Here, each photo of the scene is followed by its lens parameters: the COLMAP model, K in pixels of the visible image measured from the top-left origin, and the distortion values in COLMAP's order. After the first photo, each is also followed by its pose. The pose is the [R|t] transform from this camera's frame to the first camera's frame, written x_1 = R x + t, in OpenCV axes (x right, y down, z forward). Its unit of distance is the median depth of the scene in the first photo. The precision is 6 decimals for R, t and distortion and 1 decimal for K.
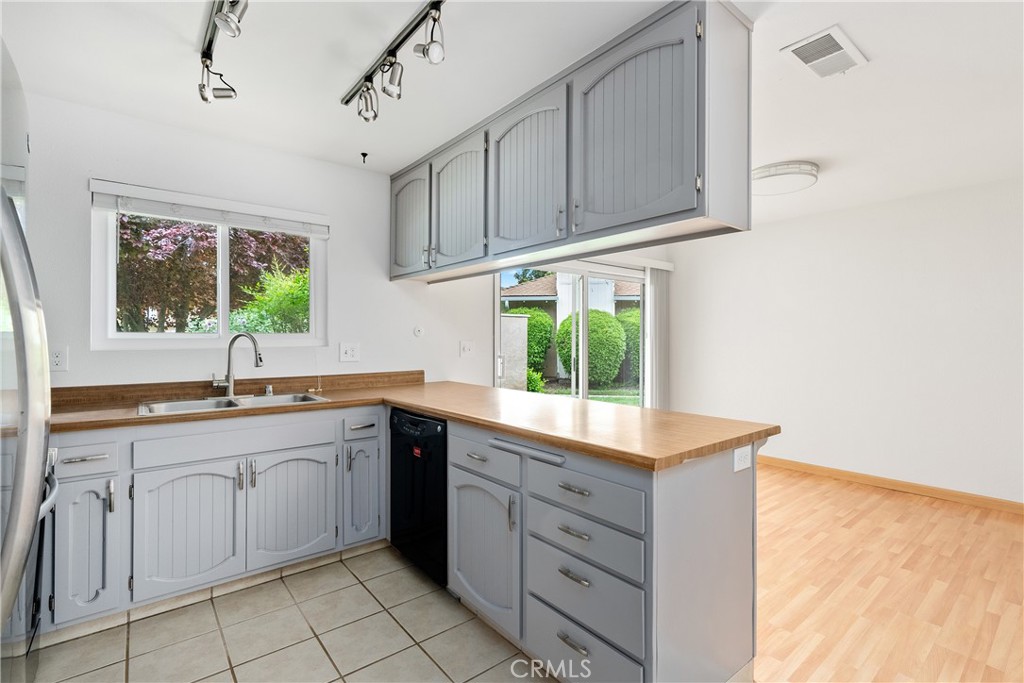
lens RADIAL K [[470.3, 0, 512.0], [0, 470.3, 341.5], [0, 0, 1]] dist [-0.000407, 0.000136]
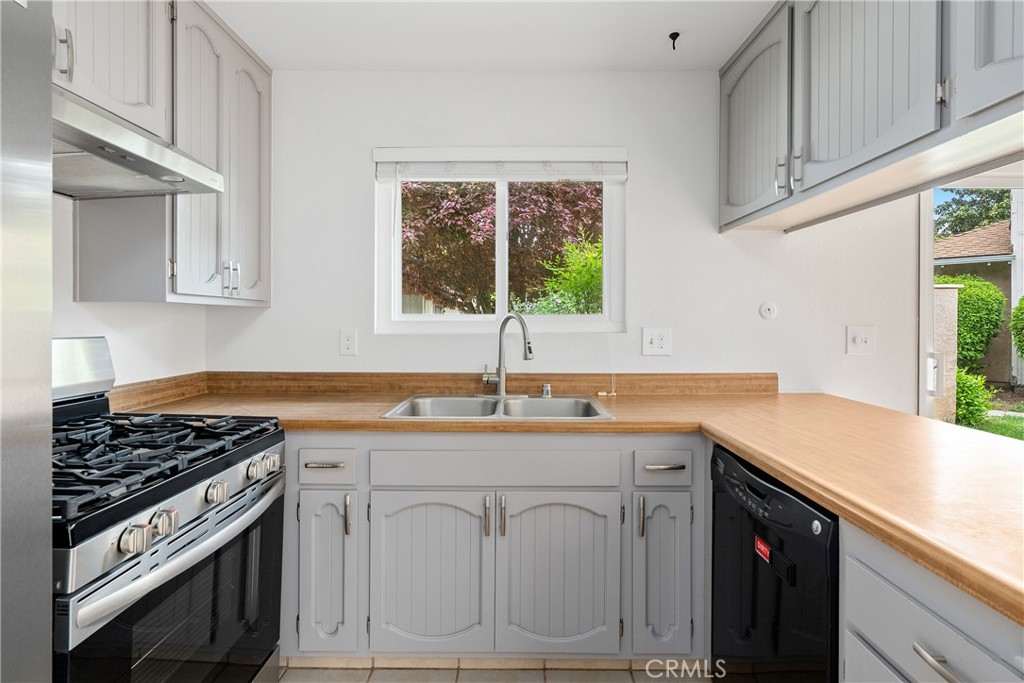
lens RADIAL K [[482.8, 0, 513.9], [0, 482.8, 318.6], [0, 0, 1]] dist [-0.009527, 0.000278]
pose [[0.774761, -0.000073, -0.632254, -0.071445], [-0.006534, 0.999946, -0.008121, -0.003953], [0.632220, 0.010423, 0.774719, 0.372526]]
